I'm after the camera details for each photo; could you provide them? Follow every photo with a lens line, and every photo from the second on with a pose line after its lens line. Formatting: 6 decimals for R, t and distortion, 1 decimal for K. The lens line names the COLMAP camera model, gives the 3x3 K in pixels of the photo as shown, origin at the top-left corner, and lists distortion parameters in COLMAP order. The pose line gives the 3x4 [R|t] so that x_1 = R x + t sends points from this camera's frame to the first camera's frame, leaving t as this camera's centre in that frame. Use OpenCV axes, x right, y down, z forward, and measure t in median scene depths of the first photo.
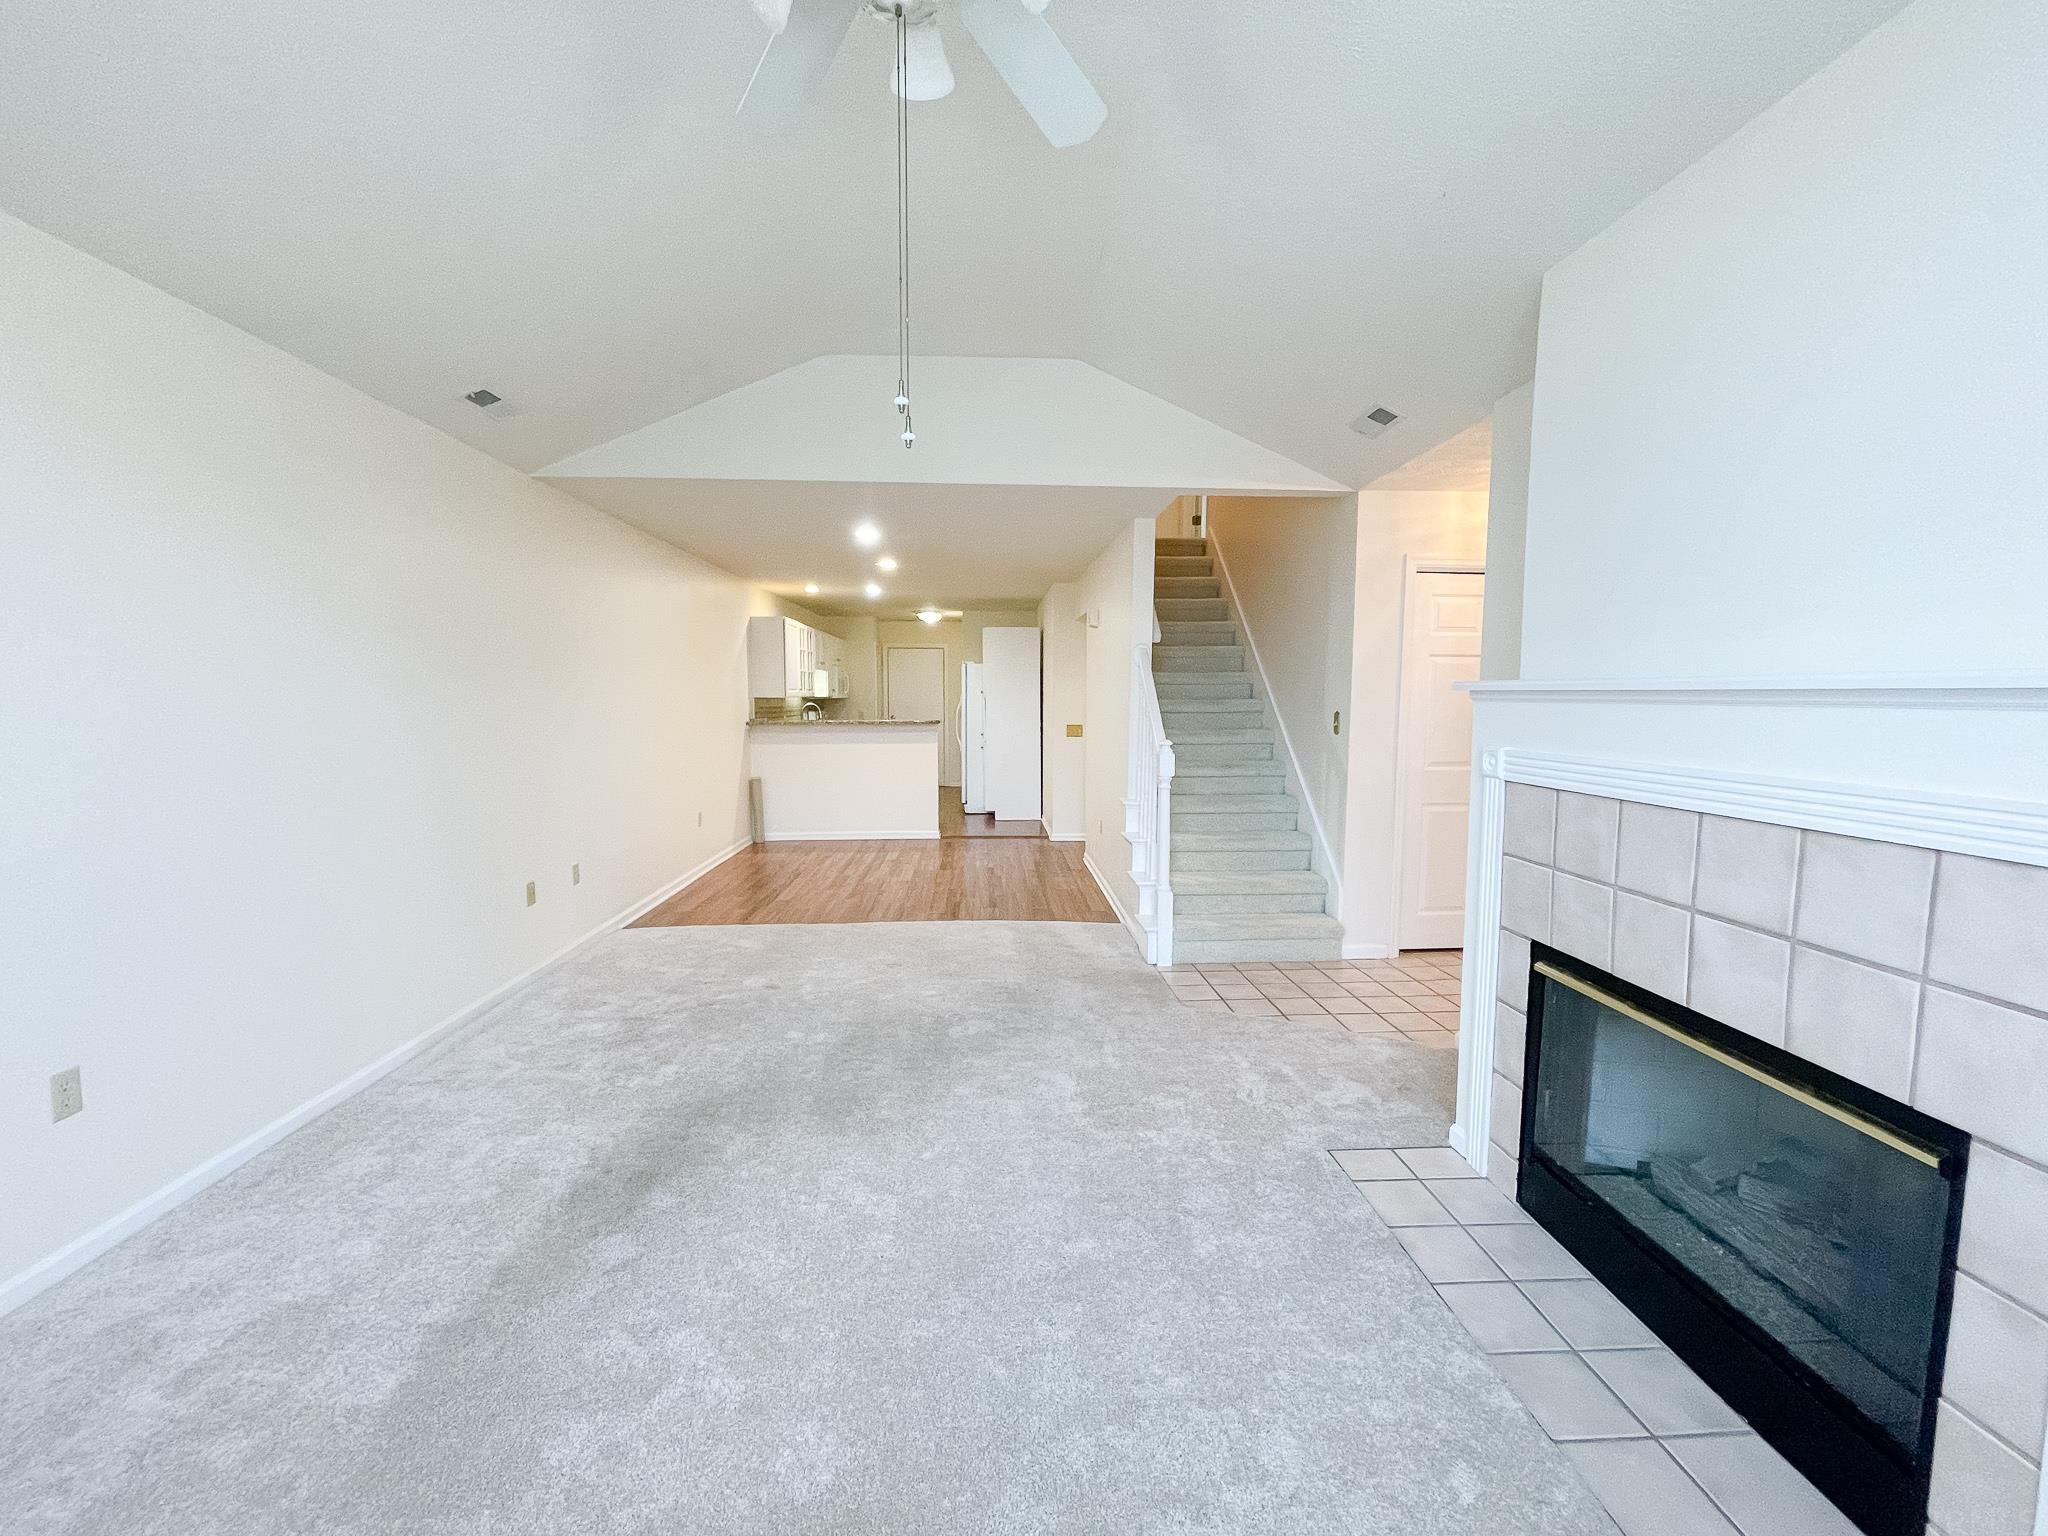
lens RADIAL K [[828.3, 0, 1031.1], [0, 828.3, 769.1], [0, 0, 1]] dist [-0.000758, -0.000074]
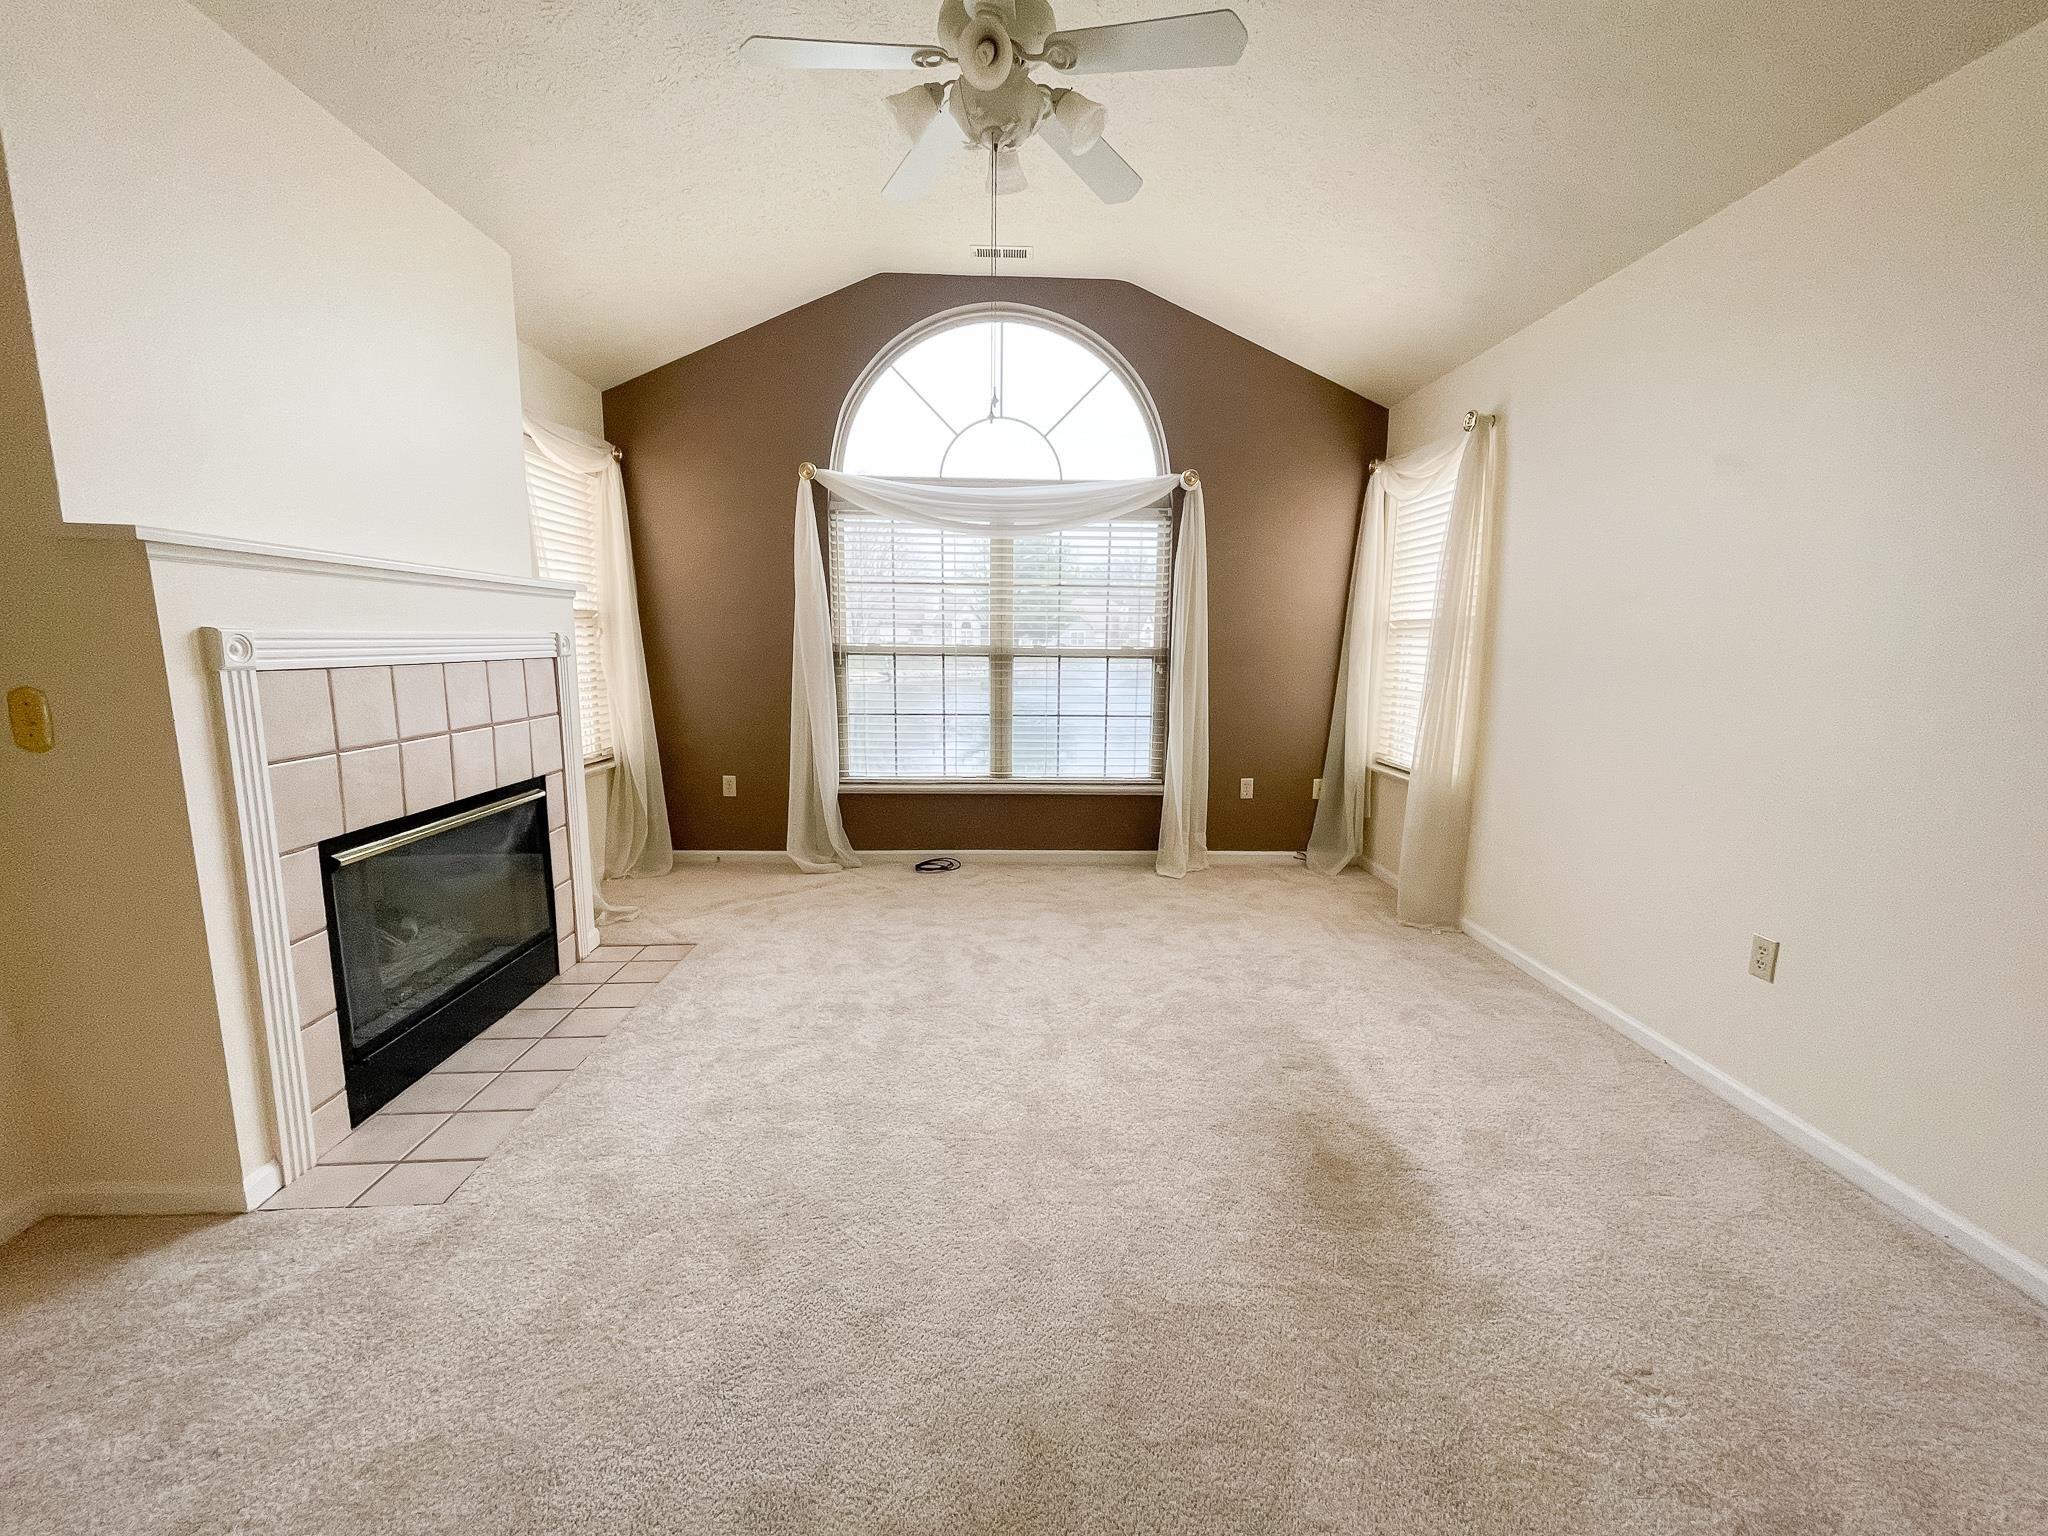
lens RADIAL K [[828.3, 0, 1031.1], [0, 828.3, 769.1], [0, 0, 1]] dist [-0.000758, -0.000074]
pose [[-0.999481, -0.018742, 0.026183, -0.184132], [-0.011792, 0.969712, 0.243965, -0.096681], [-0.029963, 0.243529, -0.969431, 1.770276]]
